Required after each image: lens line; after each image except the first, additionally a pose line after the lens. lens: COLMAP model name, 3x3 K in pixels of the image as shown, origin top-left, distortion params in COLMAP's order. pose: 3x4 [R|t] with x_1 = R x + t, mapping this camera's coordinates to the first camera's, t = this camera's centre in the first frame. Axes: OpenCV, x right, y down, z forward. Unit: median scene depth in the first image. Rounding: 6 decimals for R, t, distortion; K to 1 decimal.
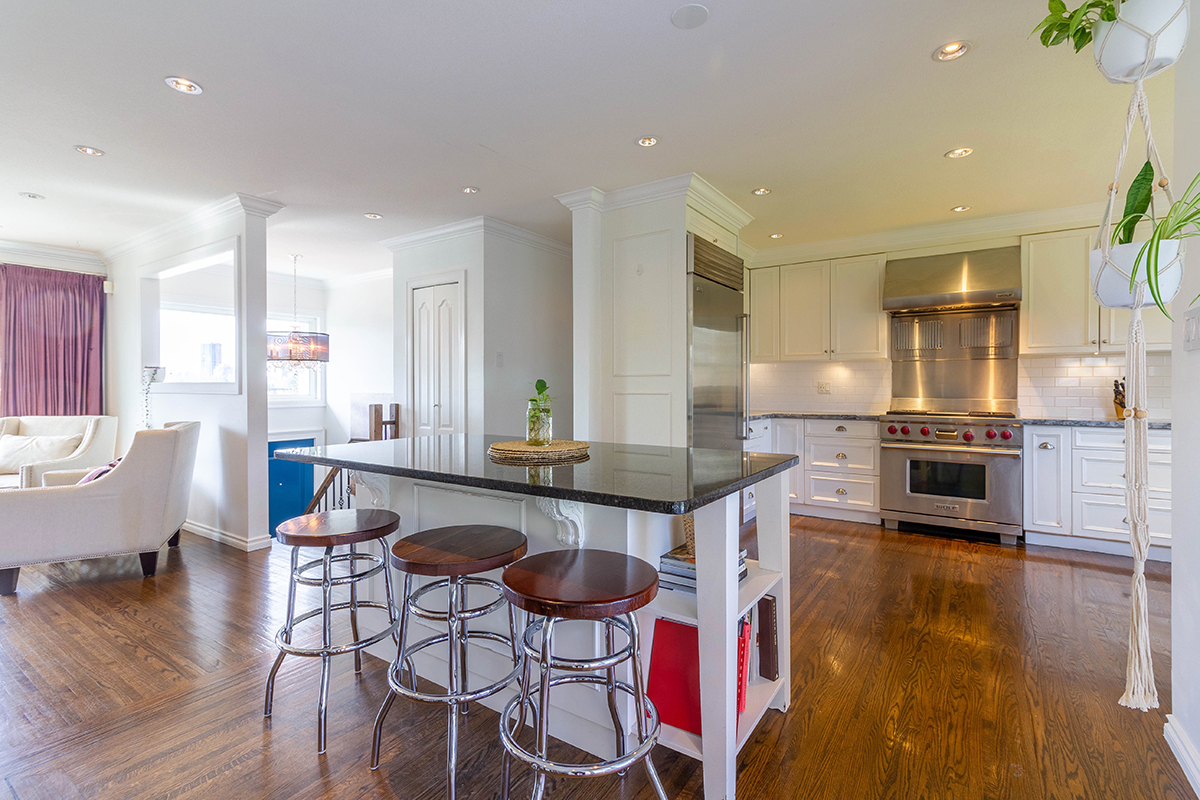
lens RADIAL K [[556.6, 0, 602.1], [0, 556.6, 387.9], [0, 0, 1]] dist [0.002530, 0.000486]
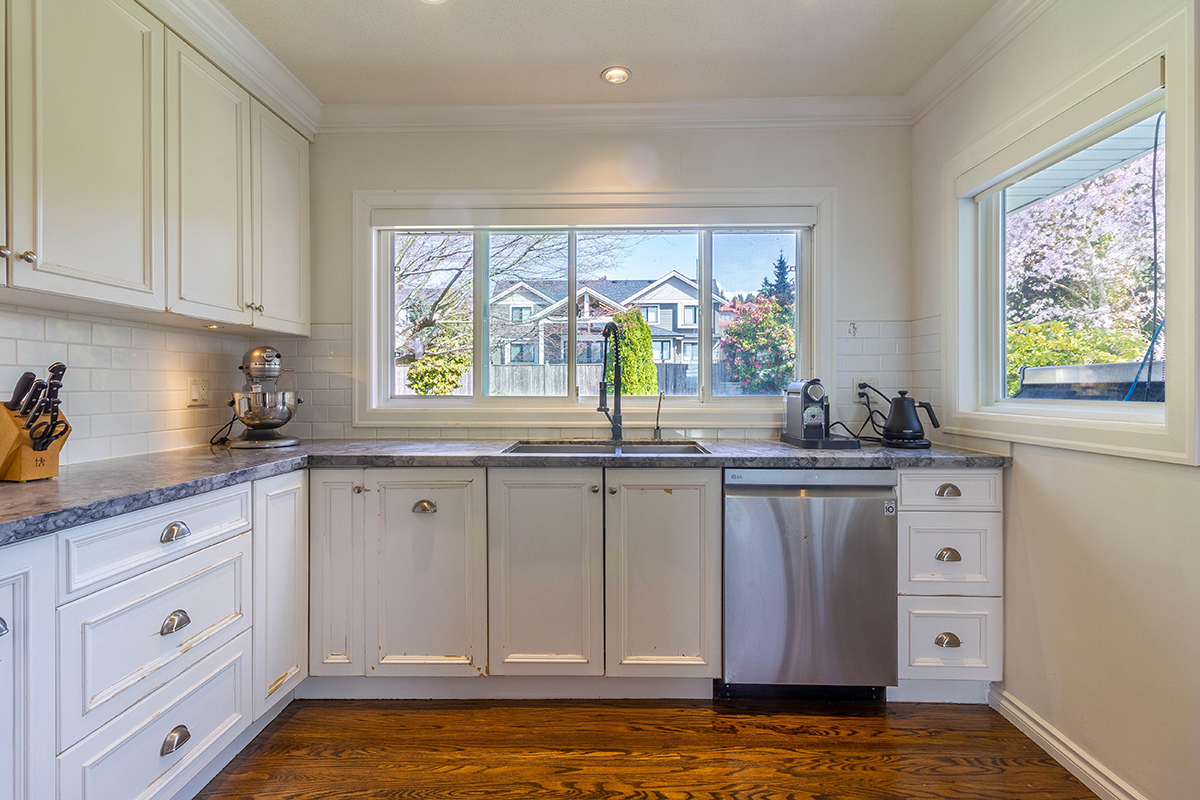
lens RADIAL K [[556.6, 0, 602.1], [0, 556.6, 387.9], [0, 0, 1]] dist [0.002530, 0.000486]
pose [[-0.543036, -0.001962, 0.839707, 0.383674], [0.003186, 0.999985, 0.004397, -0.004301], [-0.839703, 0.005063, -0.543022, 0.787612]]
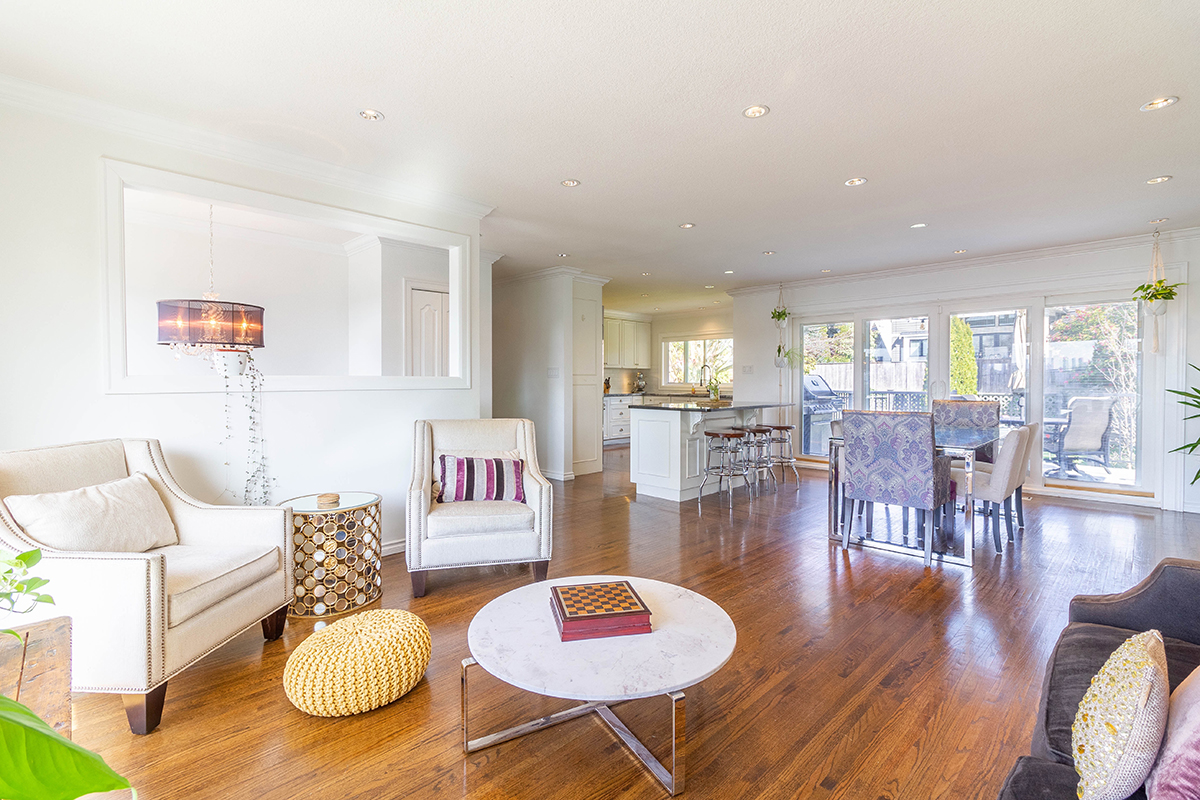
lens RADIAL K [[556.6, 0, 602.1], [0, 556.6, 387.9], [0, 0, 1]] dist [0.002530, 0.000486]
pose [[0.191522, -0.013273, 0.981399, -1.433836], [0.002742, 0.999912, 0.012988, -0.003062], [-0.981484, 0.000203, 0.191542, 0.466242]]
